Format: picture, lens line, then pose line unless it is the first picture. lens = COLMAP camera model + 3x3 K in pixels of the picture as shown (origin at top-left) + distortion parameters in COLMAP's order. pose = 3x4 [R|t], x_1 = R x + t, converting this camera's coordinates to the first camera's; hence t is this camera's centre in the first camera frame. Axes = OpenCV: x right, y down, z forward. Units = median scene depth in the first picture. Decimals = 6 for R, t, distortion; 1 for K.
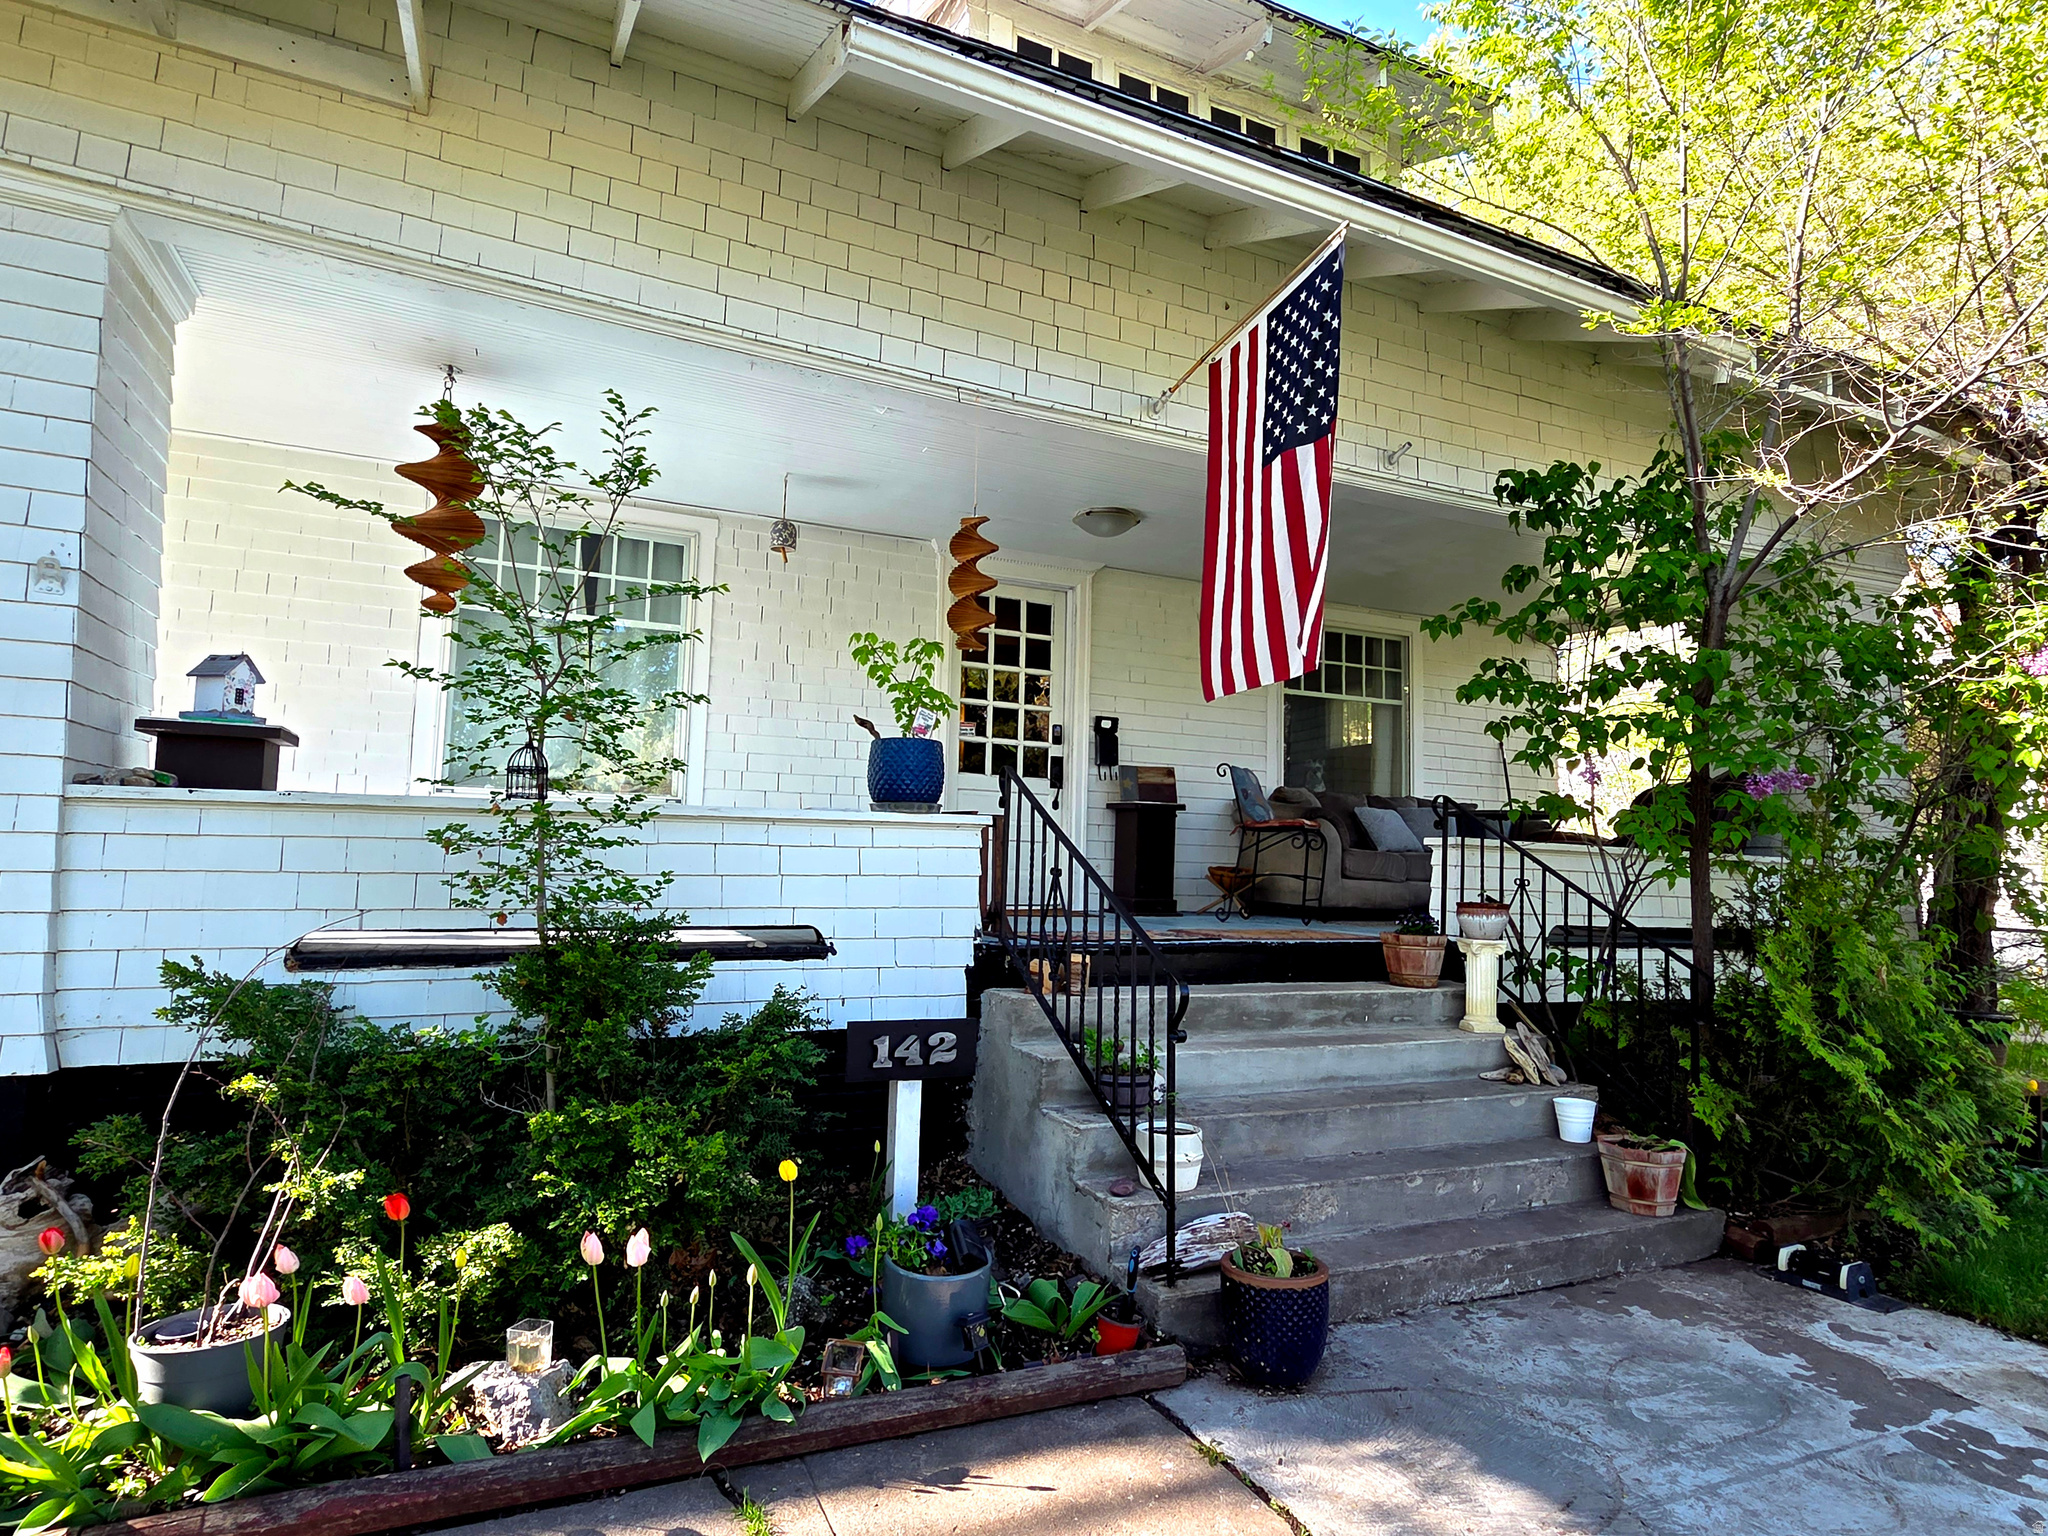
lens RADIAL K [[1123.4, 0, 1031.5], [0, 1123.4, 770.6], [0, 0, 1]] dist [0.002444, 0.001816]
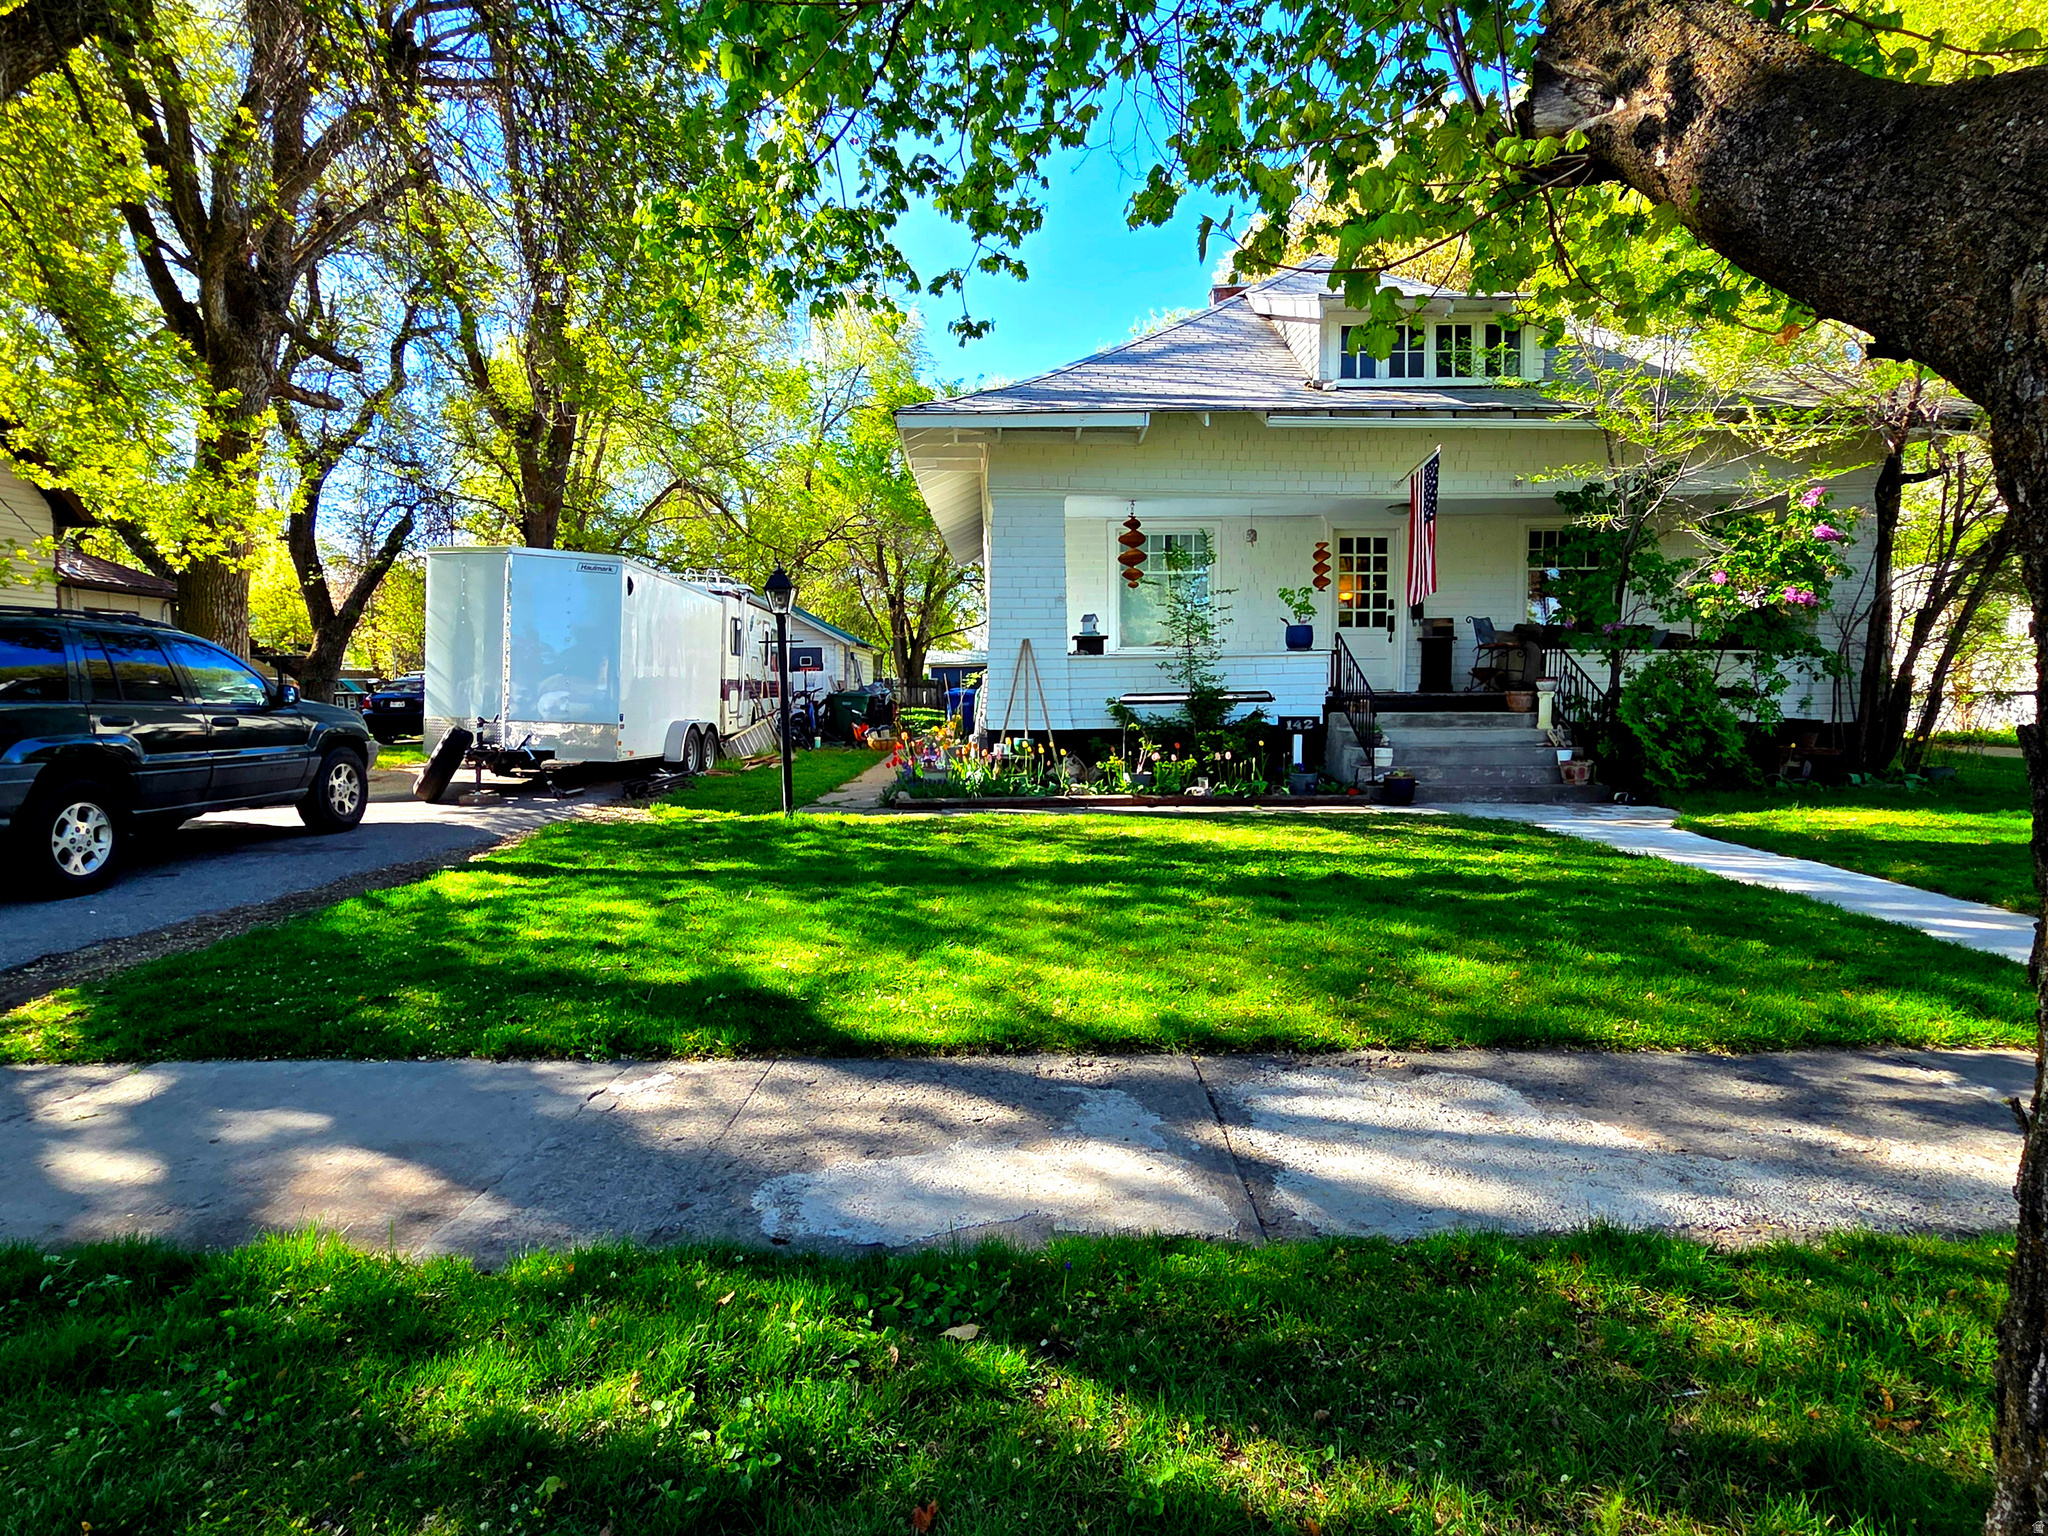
lens RADIAL K [[1071.5, 0, 1025.6], [0, 1071.5, 780.4], [0, 0, 1]] dist [-0.002398, -0.000914]
pose [[0.911149, 0.002389, -0.412071, 0.373580], [0.067019, 0.985811, 0.153902, -0.103950], [0.406592, -0.167844, 0.898060, -1.767469]]
